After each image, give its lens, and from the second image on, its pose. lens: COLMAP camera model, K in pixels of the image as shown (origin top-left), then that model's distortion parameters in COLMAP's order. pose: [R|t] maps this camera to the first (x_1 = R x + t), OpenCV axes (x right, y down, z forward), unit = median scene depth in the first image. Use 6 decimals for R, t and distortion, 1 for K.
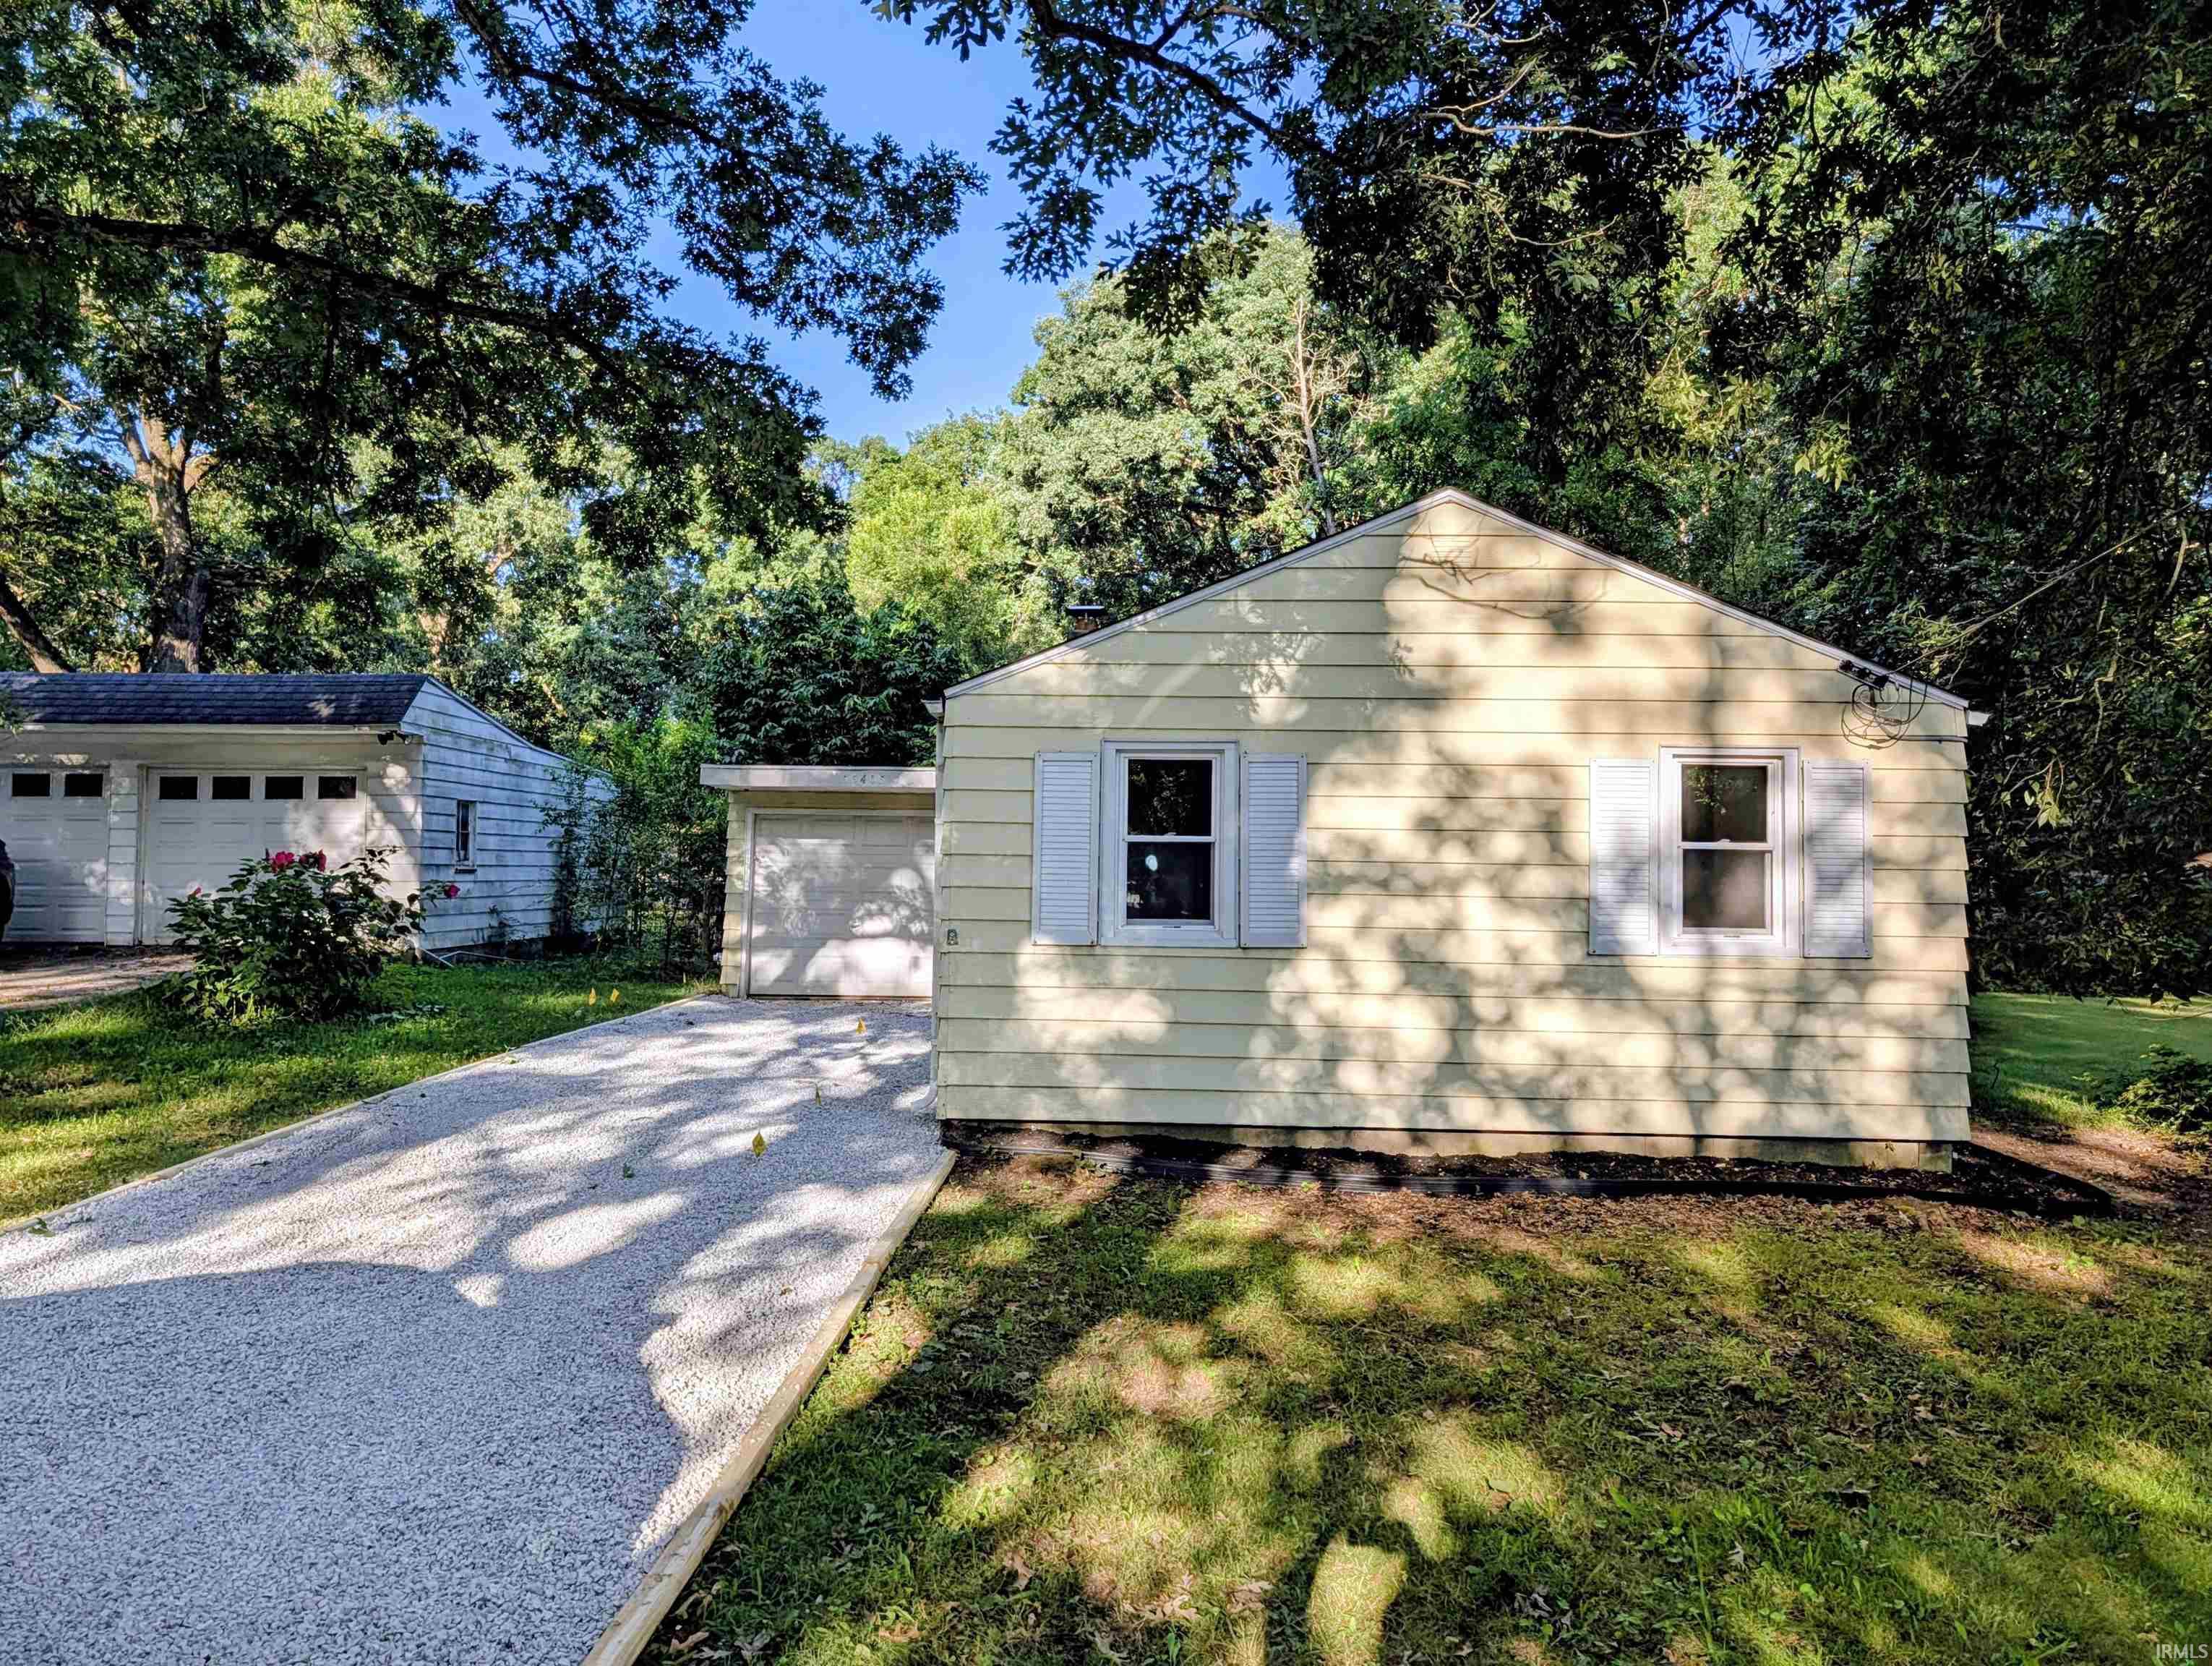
lens RADIAL K [[1565.6, 0, 1105.1], [0, 1565.6, 843.8], [0, 0, 1]] dist [-0.001589, 0.000193]
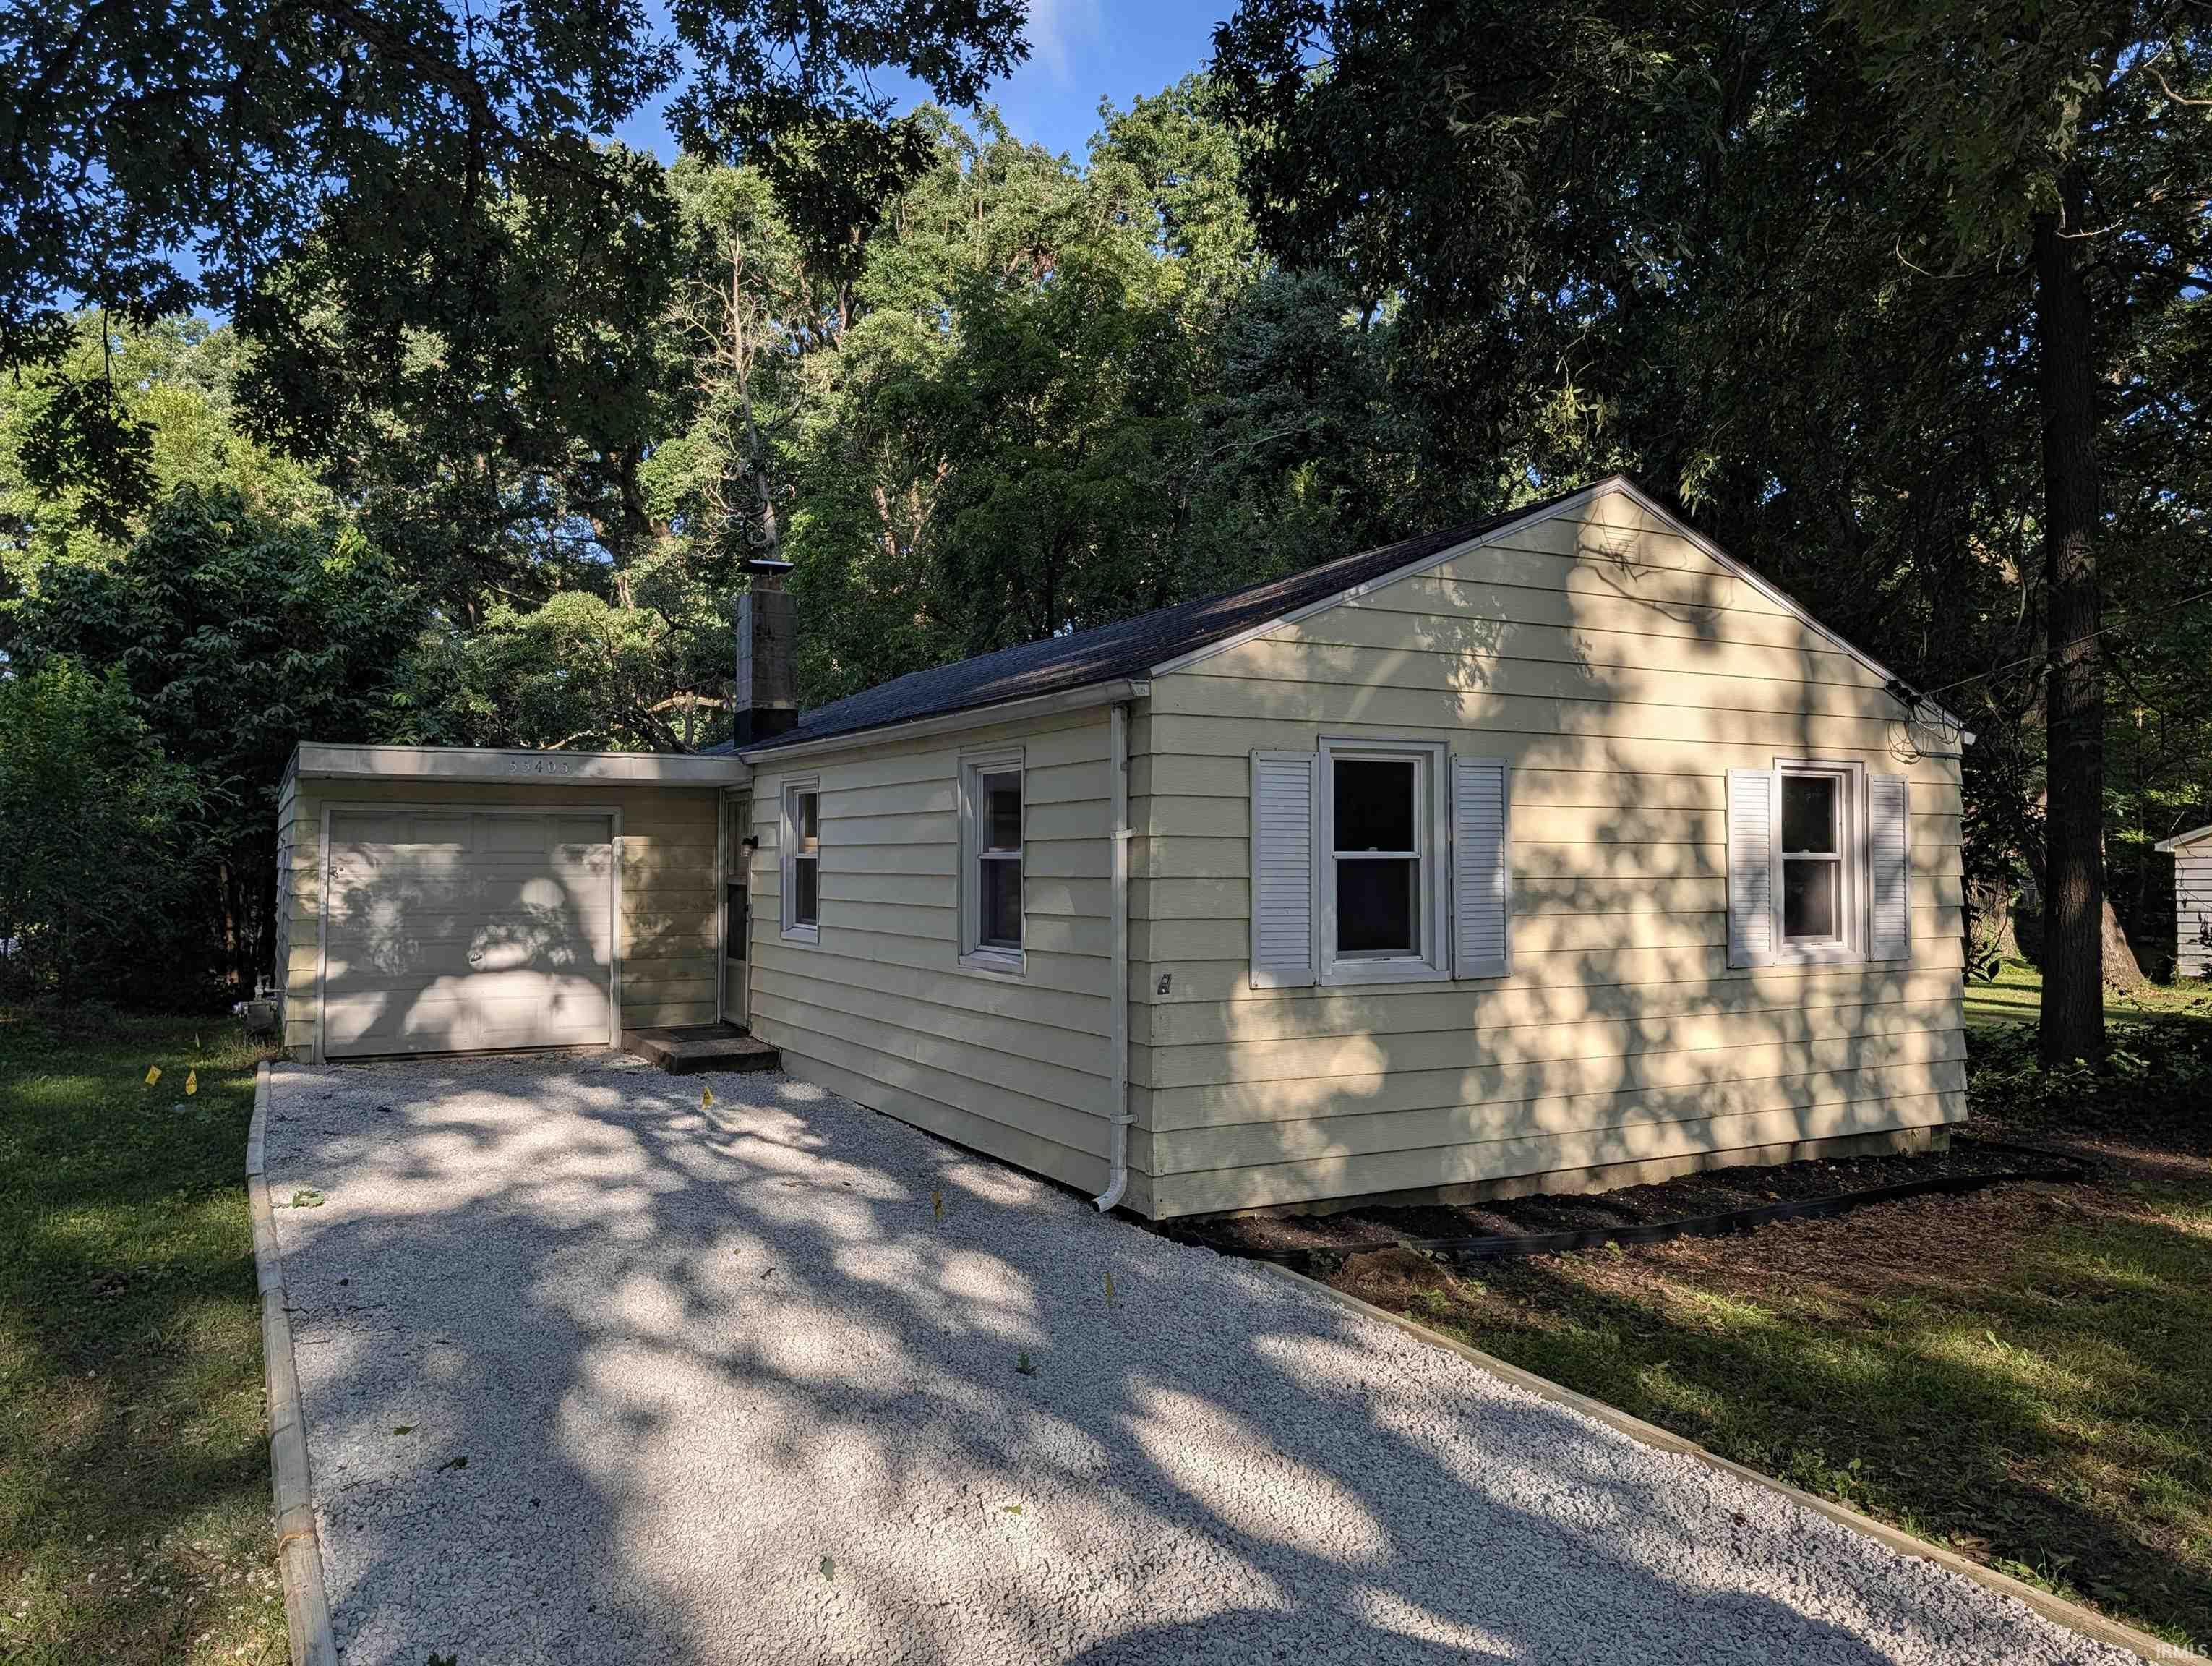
lens RADIAL K [[1573.5, 0, 1104.5], [0, 1573.5, 825.4], [0, 0, 1]] dist [0.000748, -0.000533]
pose [[0.863000, -0.003270, 0.505194, -0.522022], [0.003836, 0.999993, -0.000081, -0.019385], [-0.505190, 0.002008, 0.863006, 0.343358]]
